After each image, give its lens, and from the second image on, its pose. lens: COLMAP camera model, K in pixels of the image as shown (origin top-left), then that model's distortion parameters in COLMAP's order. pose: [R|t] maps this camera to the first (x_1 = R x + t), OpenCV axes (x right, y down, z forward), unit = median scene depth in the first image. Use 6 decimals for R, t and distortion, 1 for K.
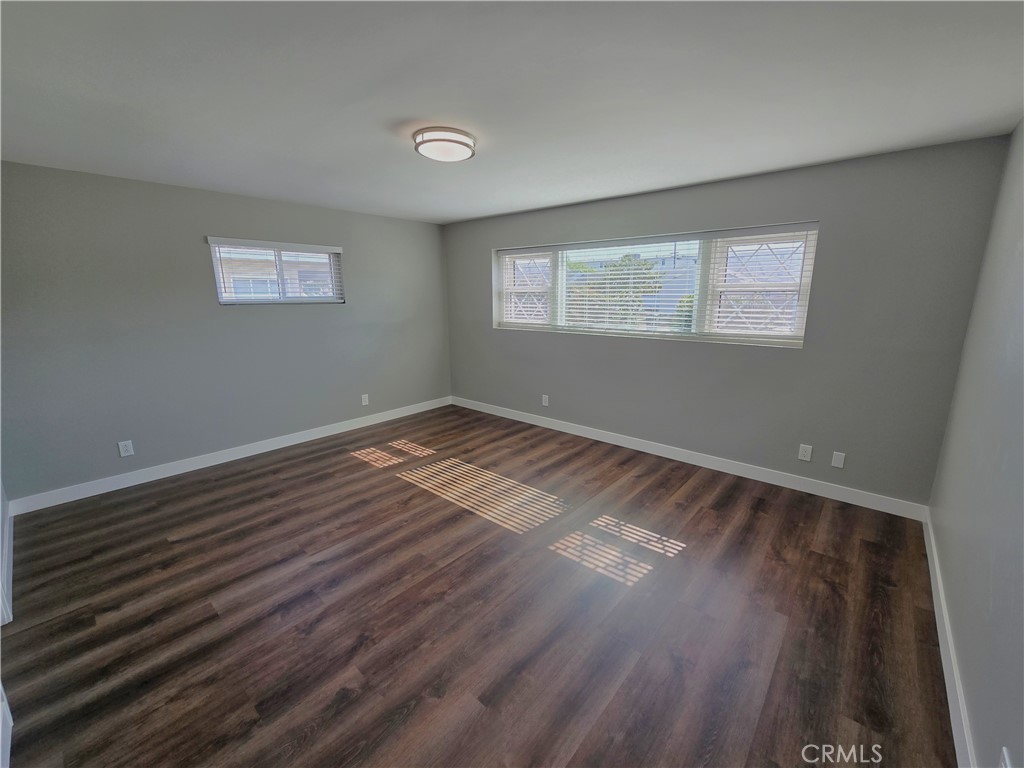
lens RADIAL K [[420.1, 0, 518.1], [0, 420.1, 384.2], [0, 0, 1]] dist [0.000144, 0.000524]
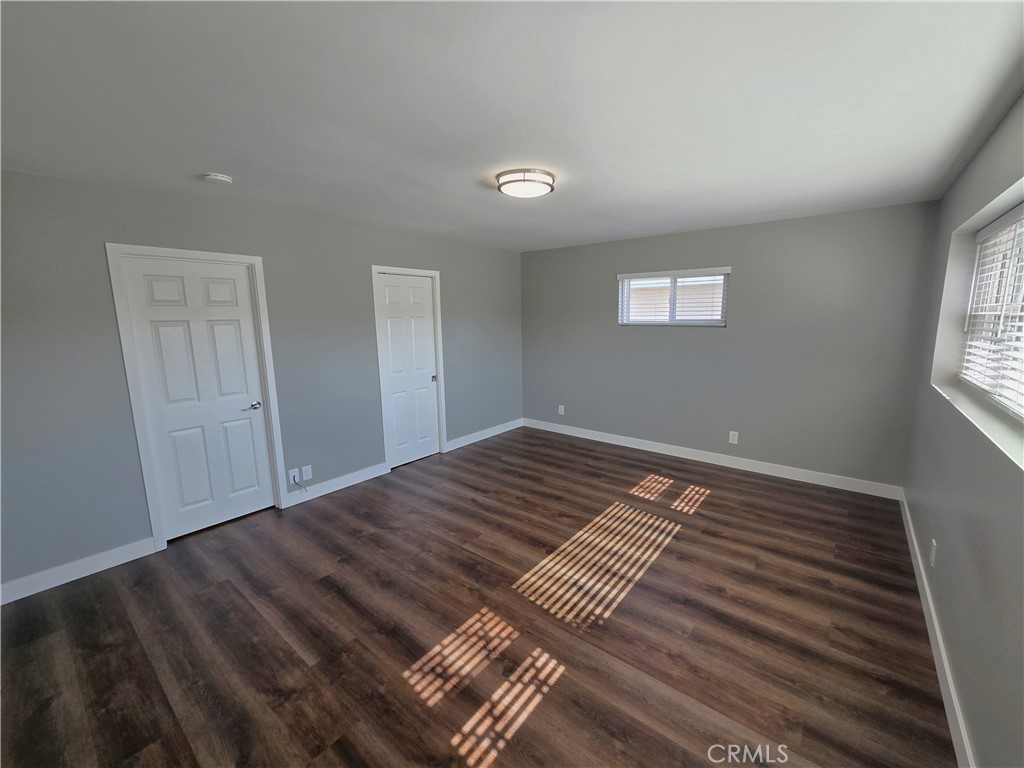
lens RADIAL K [[420.1, 0, 517.7], [0, 420.1, 384.5], [0, 0, 1]] dist [0.000144, 0.000524]
pose [[0.039272, 0.168777, -0.984872, 0.594402], [-0.204408, 0.966146, 0.157417, -0.149653], [0.978098, 0.195134, 0.072441, 0.625531]]
